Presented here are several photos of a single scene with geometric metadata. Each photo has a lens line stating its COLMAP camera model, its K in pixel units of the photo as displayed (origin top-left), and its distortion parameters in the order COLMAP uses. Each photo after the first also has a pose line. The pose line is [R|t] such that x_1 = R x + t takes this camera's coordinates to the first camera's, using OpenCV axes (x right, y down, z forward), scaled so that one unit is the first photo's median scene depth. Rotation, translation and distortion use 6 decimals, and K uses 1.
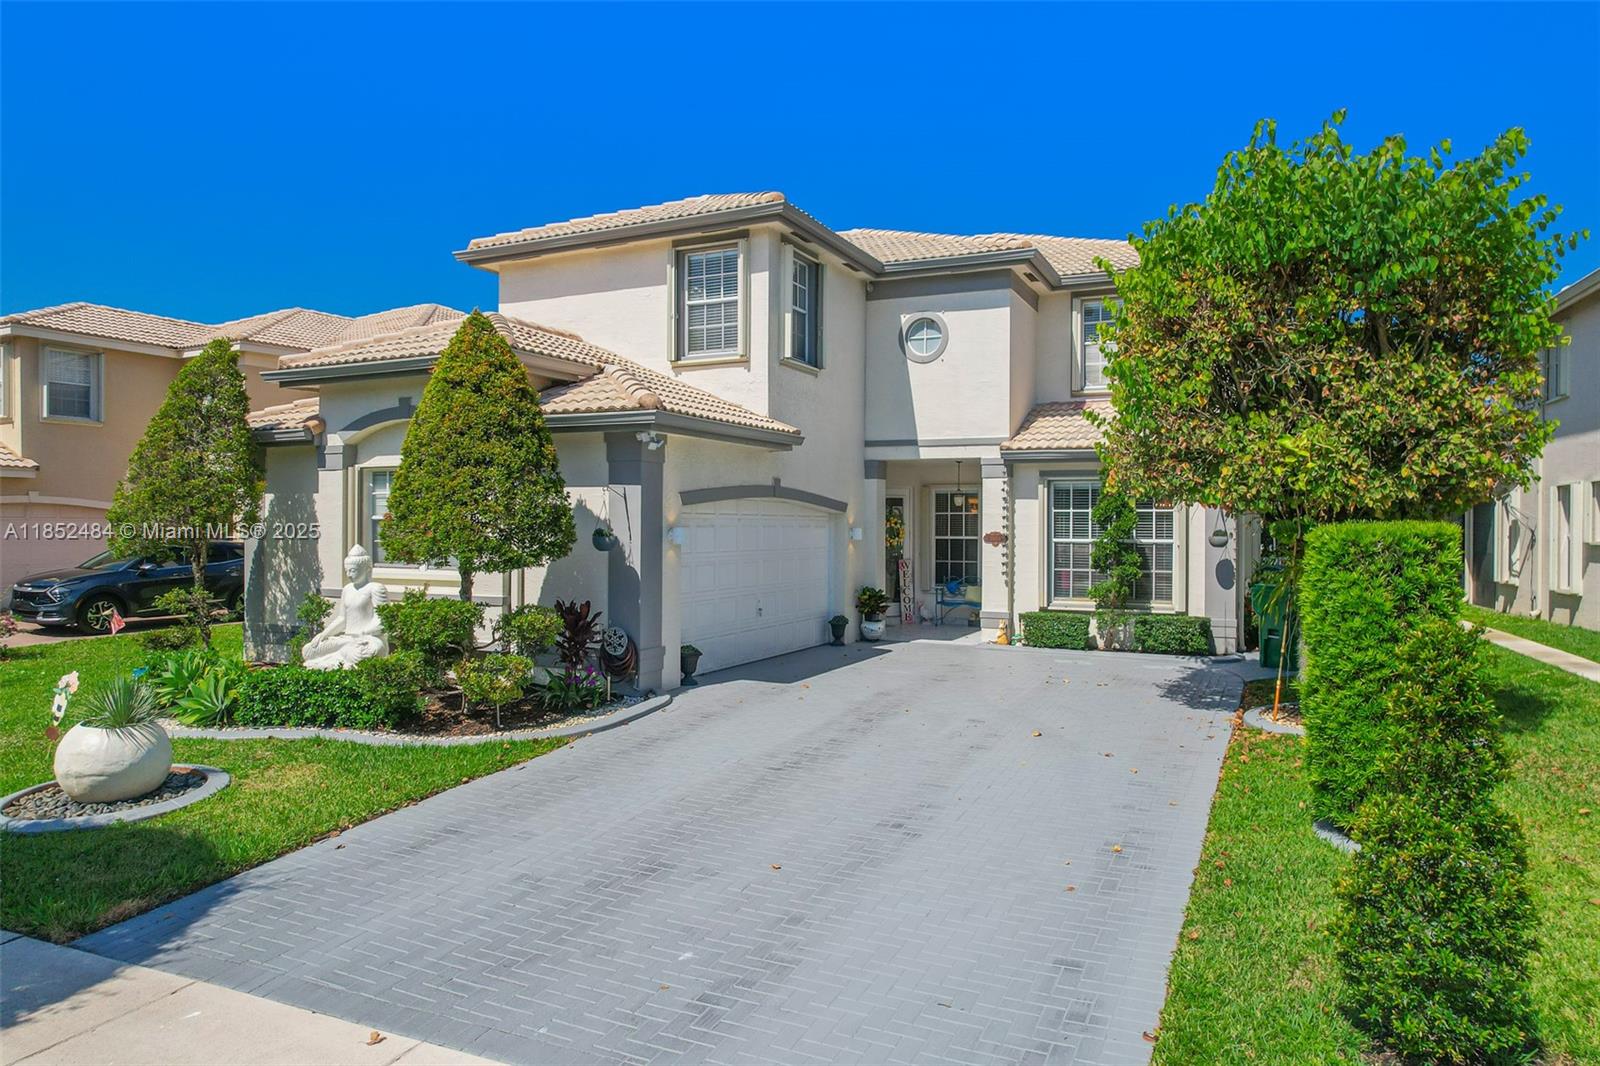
lens RADIAL K [[1041.7, 0, 800.0], [0, 1041.7, 533.0], [0, 0, 1]] dist [-0.078718, 0.073452]
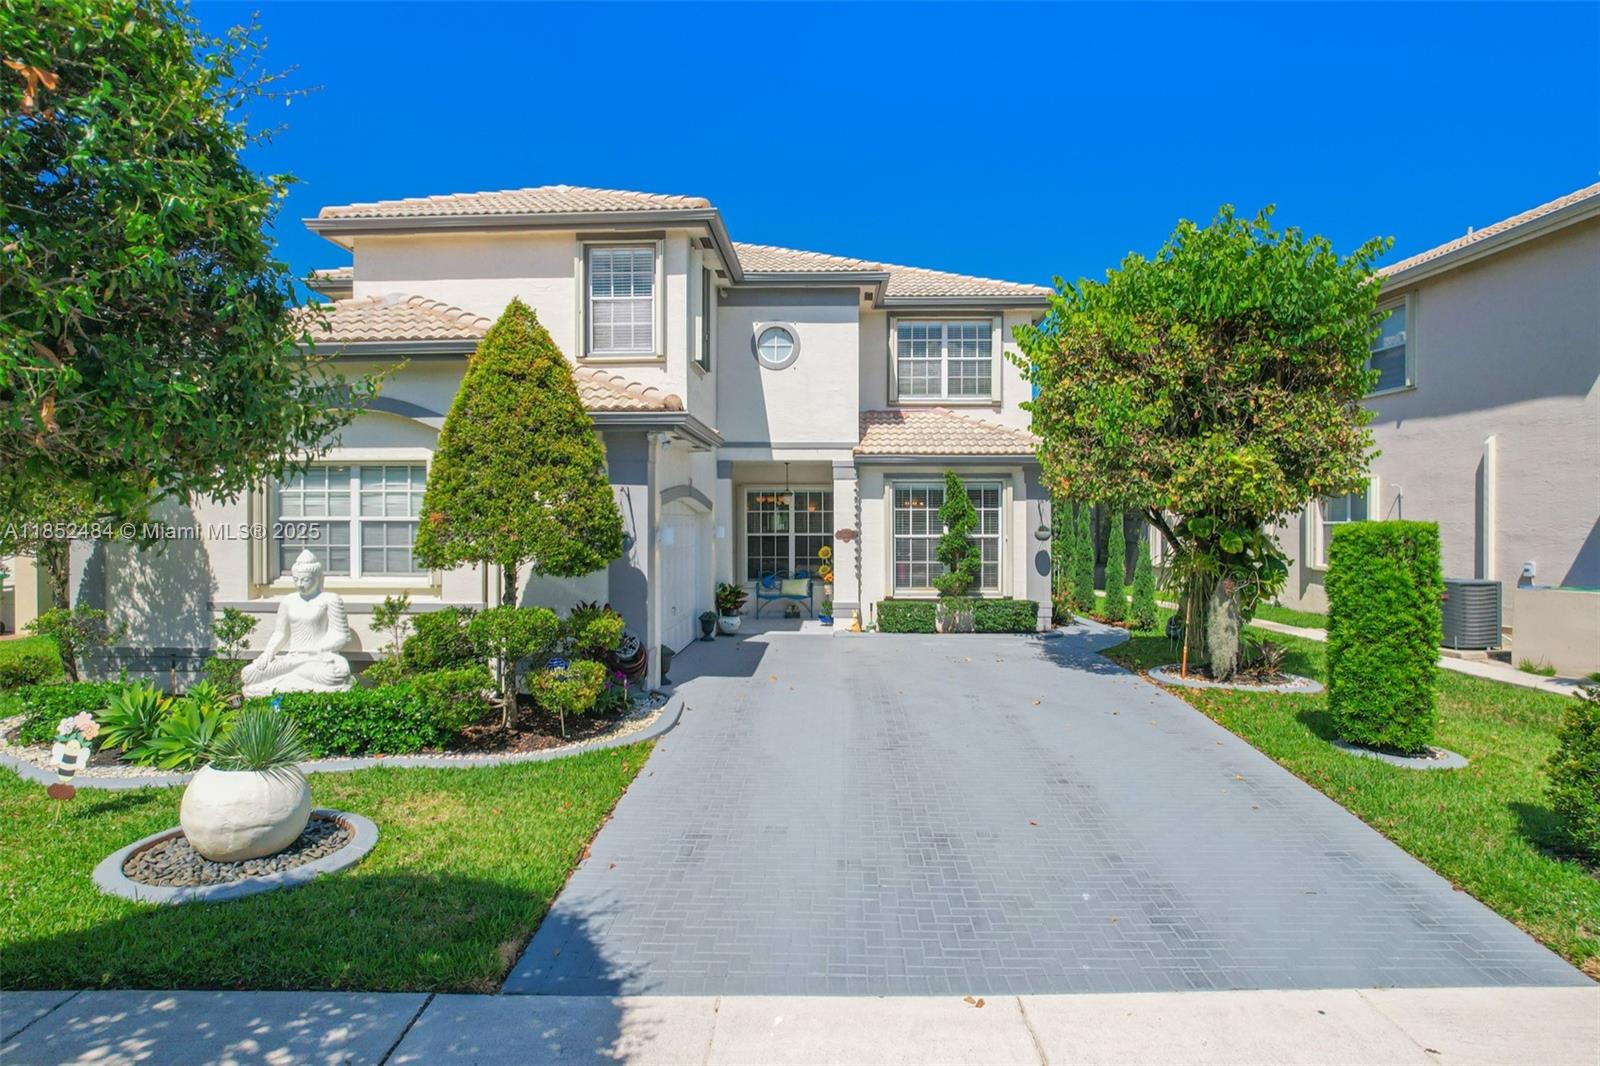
lens RADIAL K [[1041.7, 0, 800.0], [0, 1041.7, 533.0], [0, 0, 1]] dist [-0.078718, 0.073452]
pose [[0.917777, -0.009593, 0.396981, -0.328547], [0.007977, 0.999952, 0.005723, -0.003944], [-0.397017, -0.002086, 0.917809, 0.022782]]
